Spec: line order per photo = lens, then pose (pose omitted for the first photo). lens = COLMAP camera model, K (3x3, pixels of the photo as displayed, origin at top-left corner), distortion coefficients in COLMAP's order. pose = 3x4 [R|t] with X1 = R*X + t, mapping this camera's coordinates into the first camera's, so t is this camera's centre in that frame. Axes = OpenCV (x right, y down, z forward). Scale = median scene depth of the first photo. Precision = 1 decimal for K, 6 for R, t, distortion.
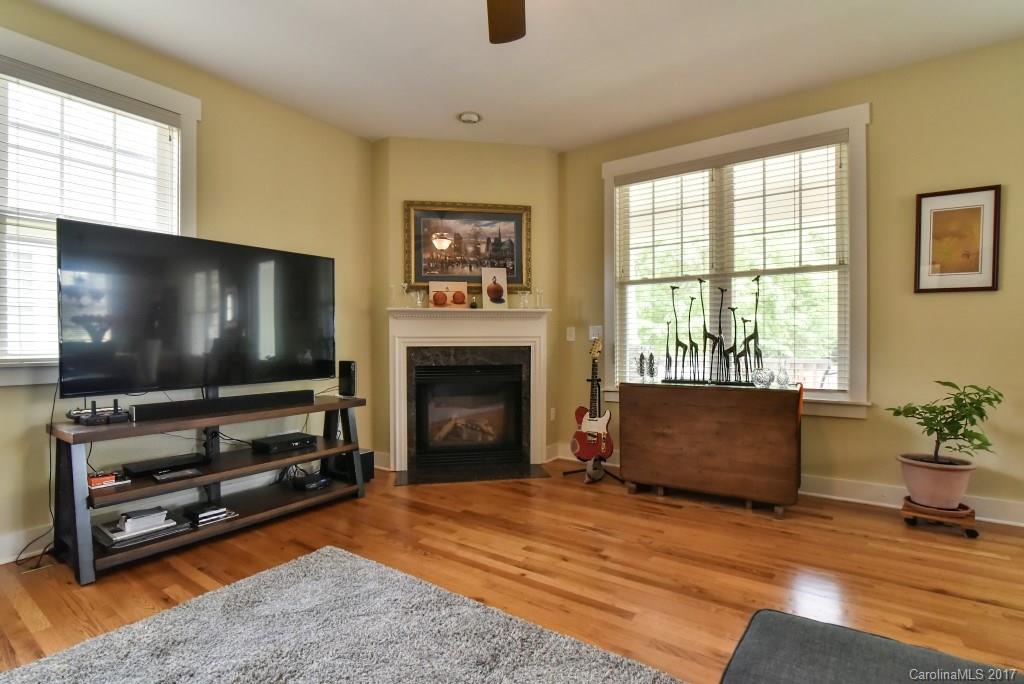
lens RADIAL K [[478.2, 0, 504.3], [0, 478.2, 343.9], [0, 0, 1]] dist [-0.012567, -0.000801]
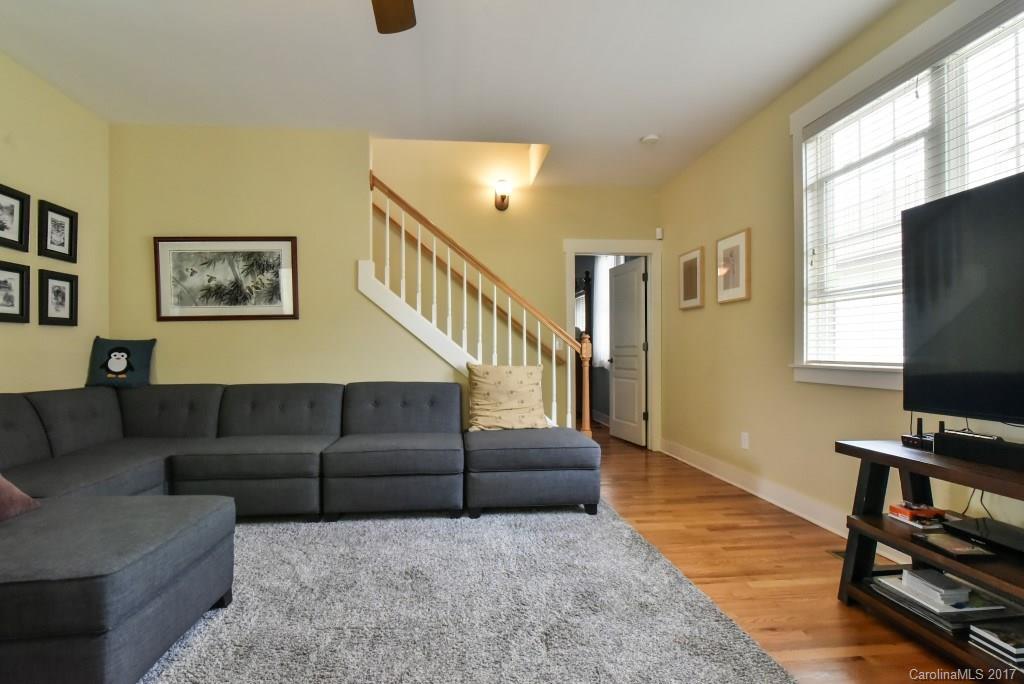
lens RADIAL K [[513.0, 0, 486.6], [0, 513.0, 352.0], [0, 0, 1]] dist [0.002036, 0.001902]
pose [[-0.758204, 0.009493, -0.651949, 0.171804], [0.007506, 0.999955, 0.005830, -0.002190], [0.651974, -0.000473, -0.758241, 0.697939]]
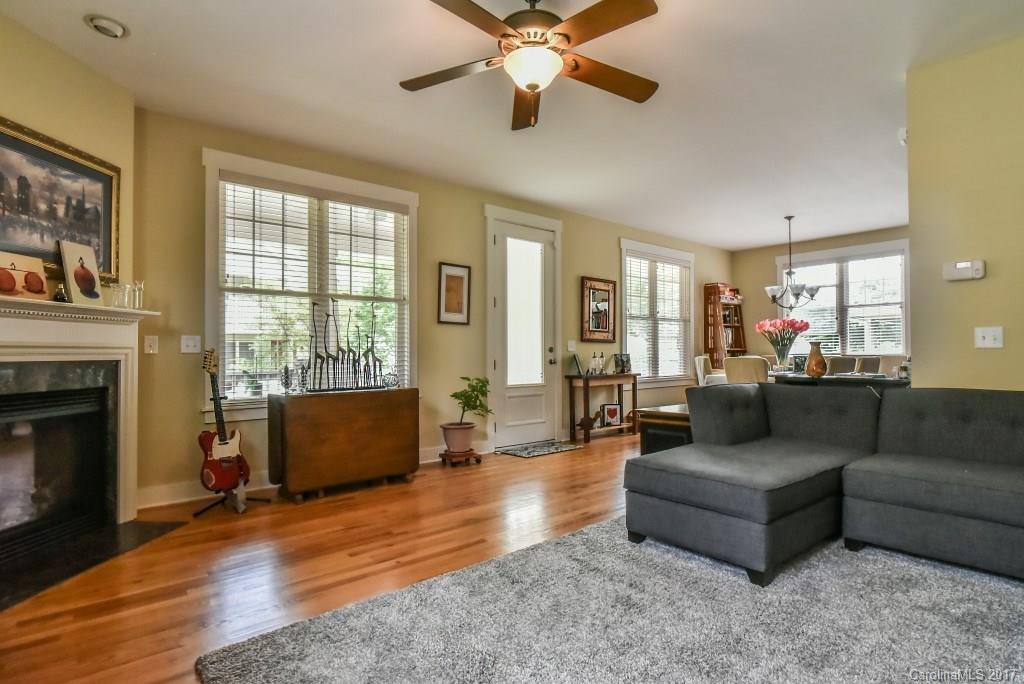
lens RADIAL K [[540.4, 0, 510.1], [0, 540.4, 343.8], [0, 0, 1]] dist [-0.005361, -0.000737]
pose [[0.248080, 0.019978, 0.968533, -0.618275], [0.009631, 0.999687, -0.023087, 0.004134], [-0.968692, 0.015056, 0.247810, 0.235743]]
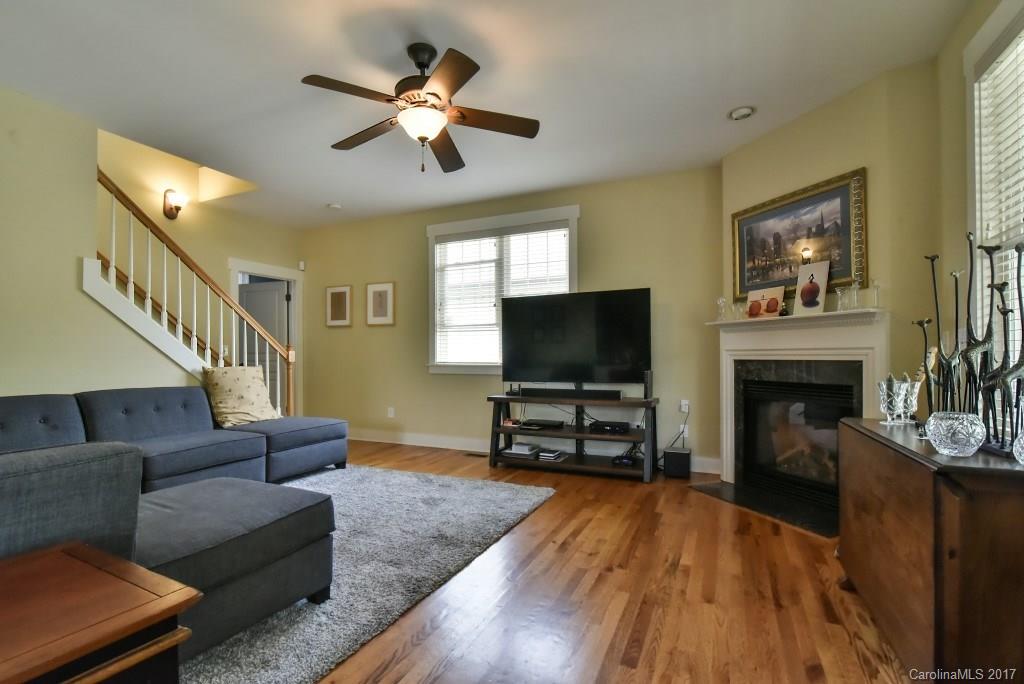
lens RADIAL K [[478.2, 0, 515.8], [0, 478.2, 347.1], [0, 0, 1]] dist [-0.012567, -0.000801]
pose [[0.189600, -0.011107, -0.981799, 0.692297], [-0.000472, 0.999935, -0.011403, -0.008197], [0.981861, 0.002625, 0.189582, 0.364469]]
